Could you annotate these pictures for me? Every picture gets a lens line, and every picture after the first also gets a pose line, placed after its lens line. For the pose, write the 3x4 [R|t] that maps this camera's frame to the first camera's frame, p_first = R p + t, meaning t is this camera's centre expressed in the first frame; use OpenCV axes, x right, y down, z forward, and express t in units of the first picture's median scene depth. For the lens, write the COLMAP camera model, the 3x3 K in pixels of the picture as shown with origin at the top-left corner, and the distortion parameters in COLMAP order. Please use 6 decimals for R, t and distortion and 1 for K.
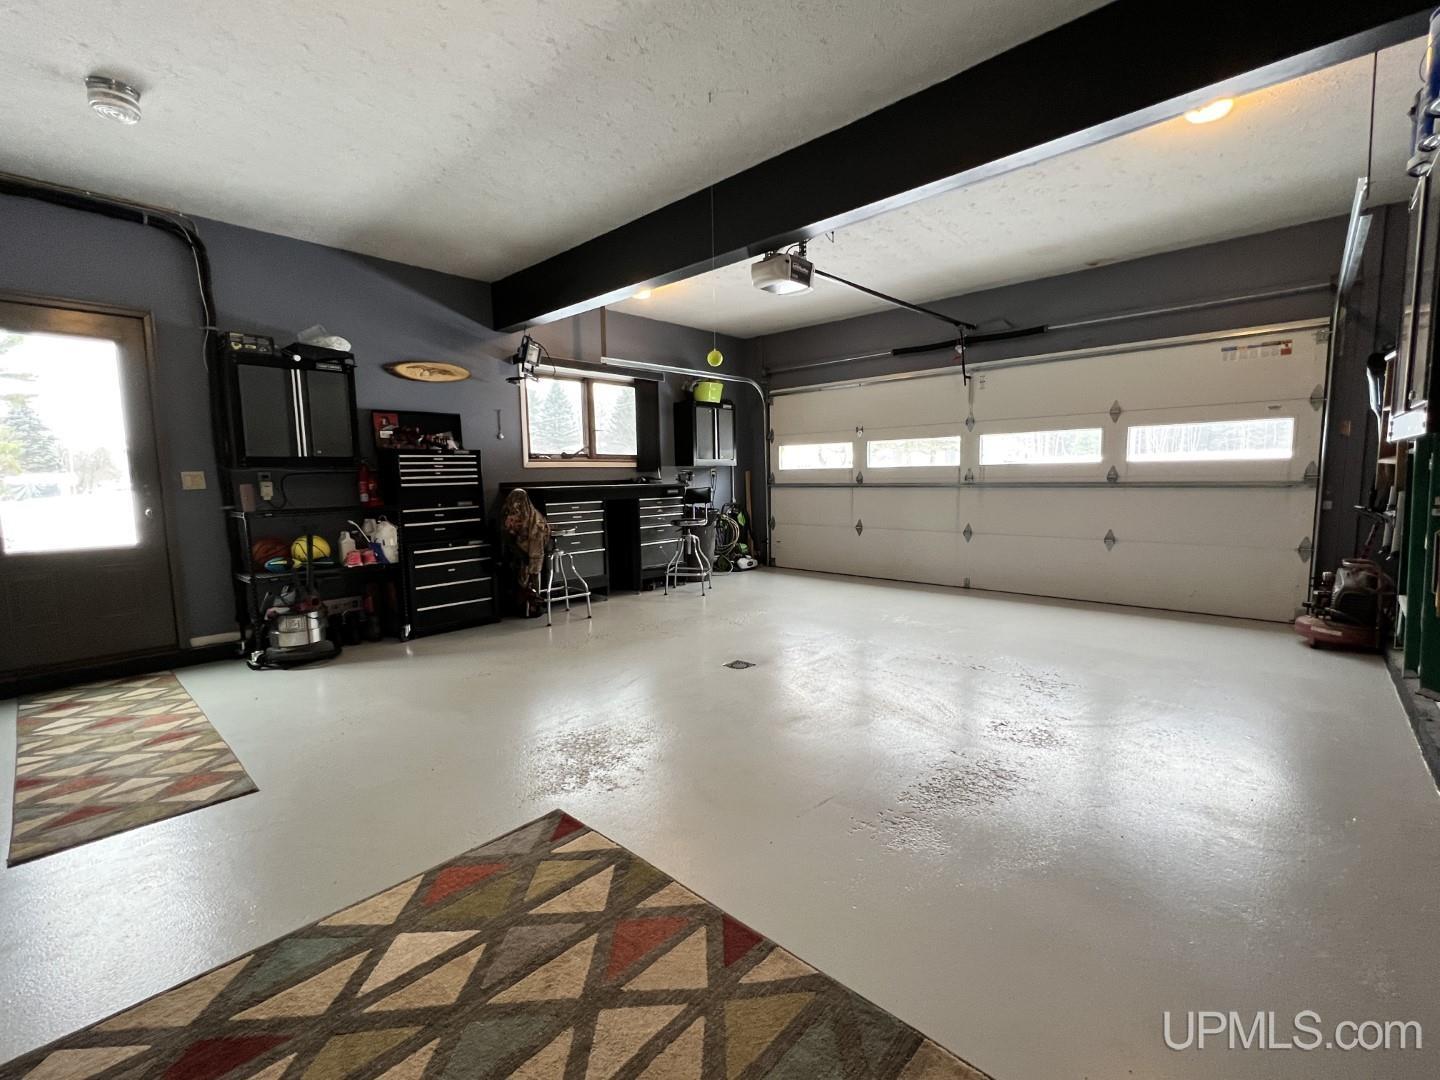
lens RADIAL K [[627.7, 0, 720.9], [0, 627.7, 537.9], [0, 0, 1]] dist [-0.000094, 0.000012]
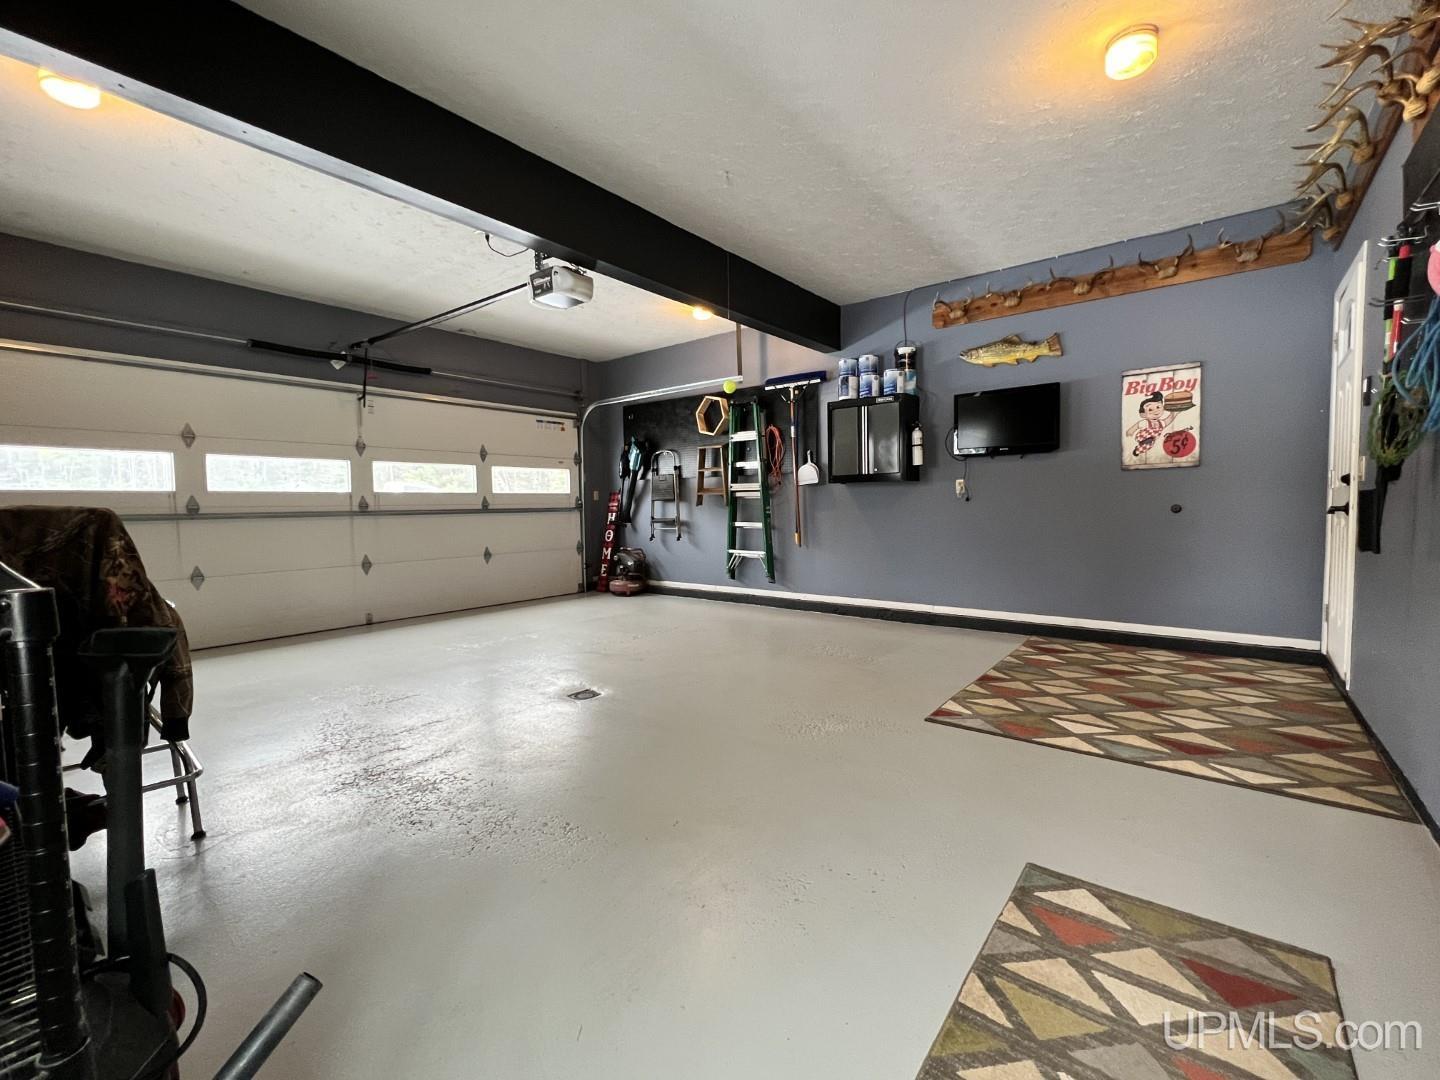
lens RADIAL K [[627.7, 0, 720.8], [0, 627.7, 540.2], [0, 0, 1]] dist [-0.000094, 0.000012]
pose [[-0.080476, -0.041799, 0.995880, -0.782657], [0.114626, 0.992104, 0.050903, -0.042432], [-0.990144, 0.118250, -0.075049, 0.741488]]
